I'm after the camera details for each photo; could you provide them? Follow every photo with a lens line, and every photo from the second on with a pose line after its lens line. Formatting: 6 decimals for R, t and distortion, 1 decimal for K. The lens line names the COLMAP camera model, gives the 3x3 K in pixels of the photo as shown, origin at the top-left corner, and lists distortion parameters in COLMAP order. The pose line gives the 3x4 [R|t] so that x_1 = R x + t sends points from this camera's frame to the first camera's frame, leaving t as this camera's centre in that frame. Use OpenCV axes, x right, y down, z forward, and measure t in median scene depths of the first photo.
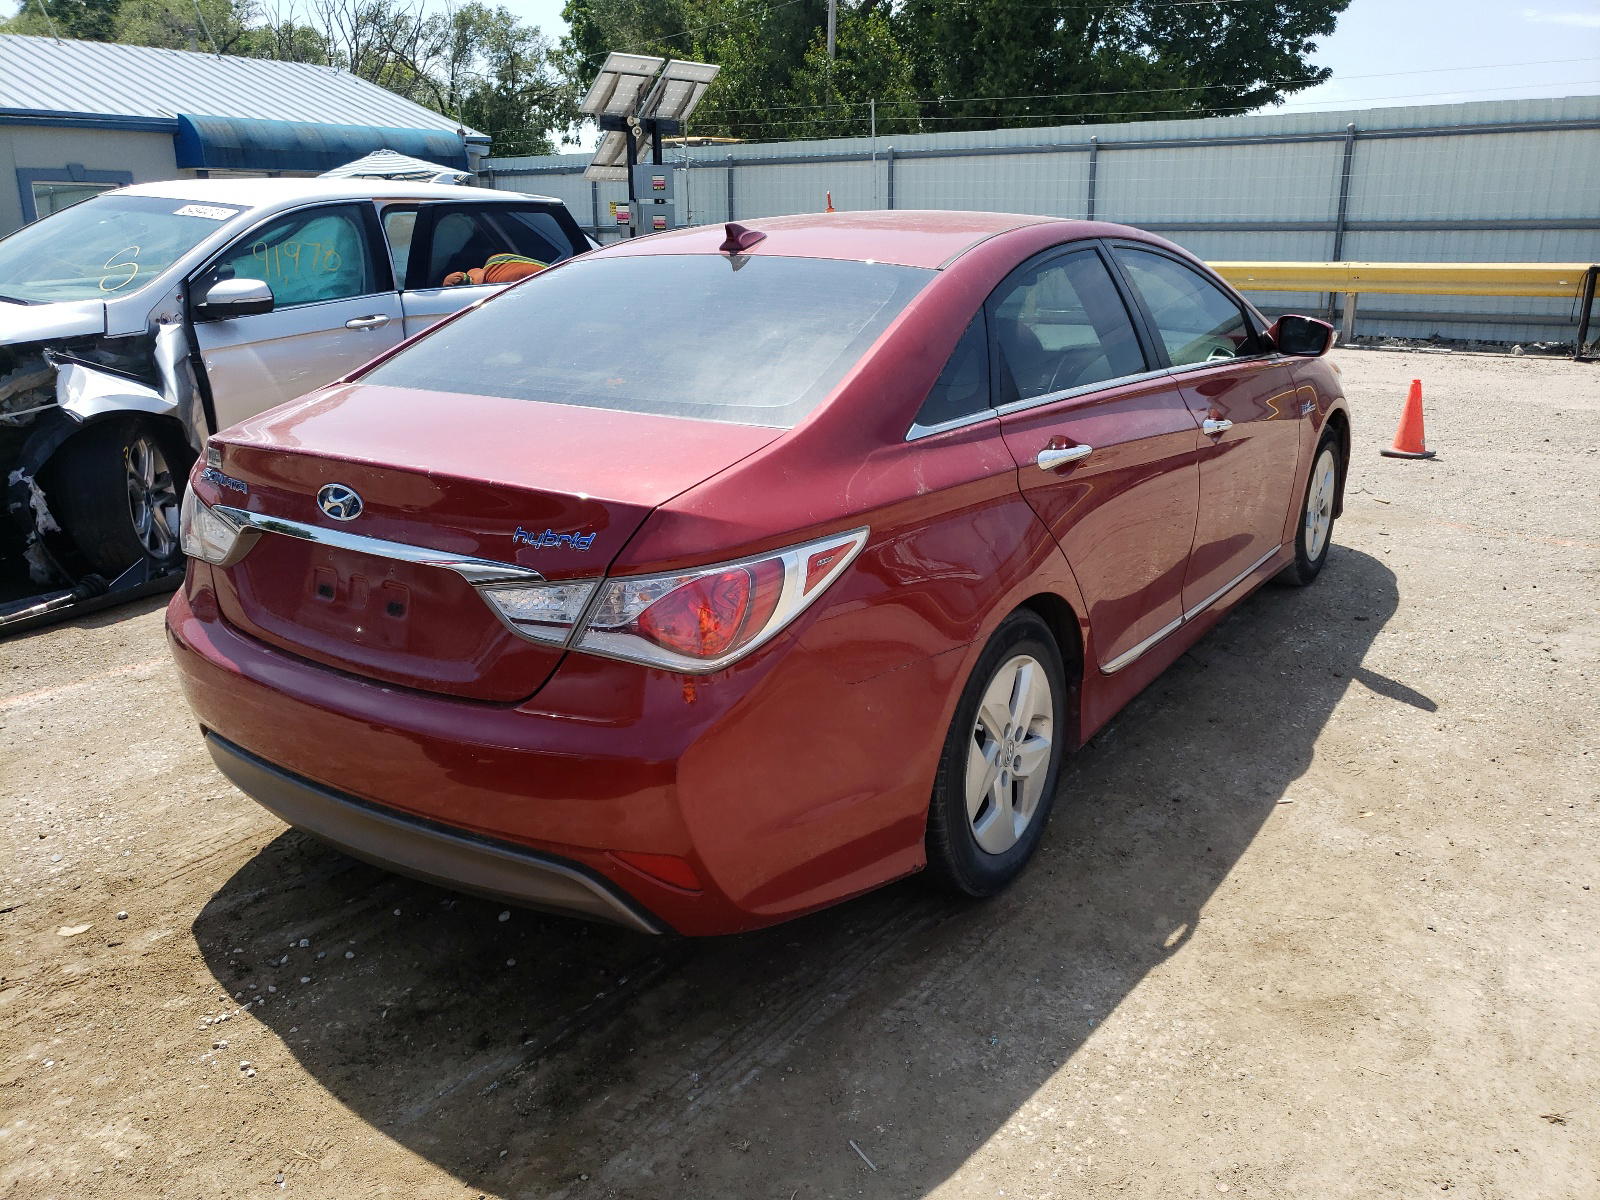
lens RADIAL K [[1333.2, 0, 800.0], [0, 1333.2, 600.0], [0, 0, 1]] dist [-0.000146, 0.007709]
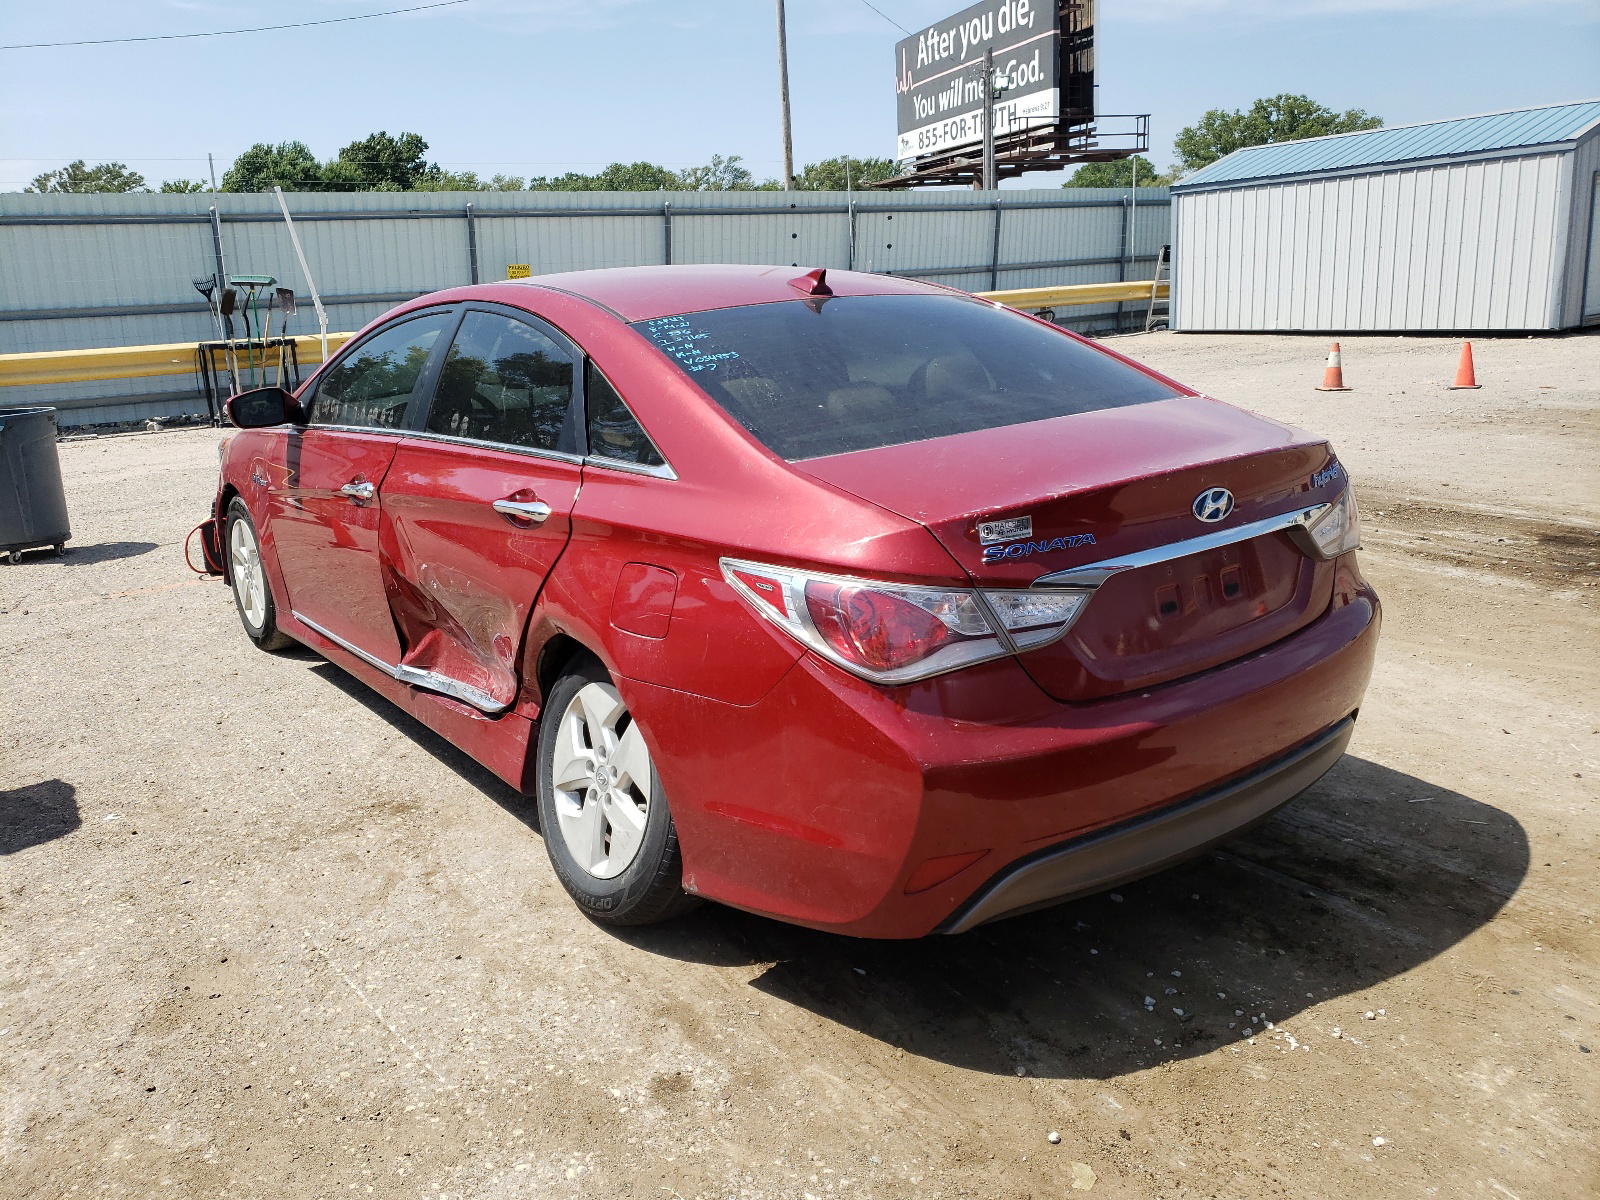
lens RADIAL K [[1308.0, 0, 800.0], [0, 1308.0, 600.0], [0, 0, 1]] dist [0.007579, -0.003565]
pose [[0.264374, -0.234019, 0.935597, -1.345842], [0.300464, 0.941817, 0.150672, -0.244053], [-0.916421, 0.241279, 0.319306, 0.935821]]
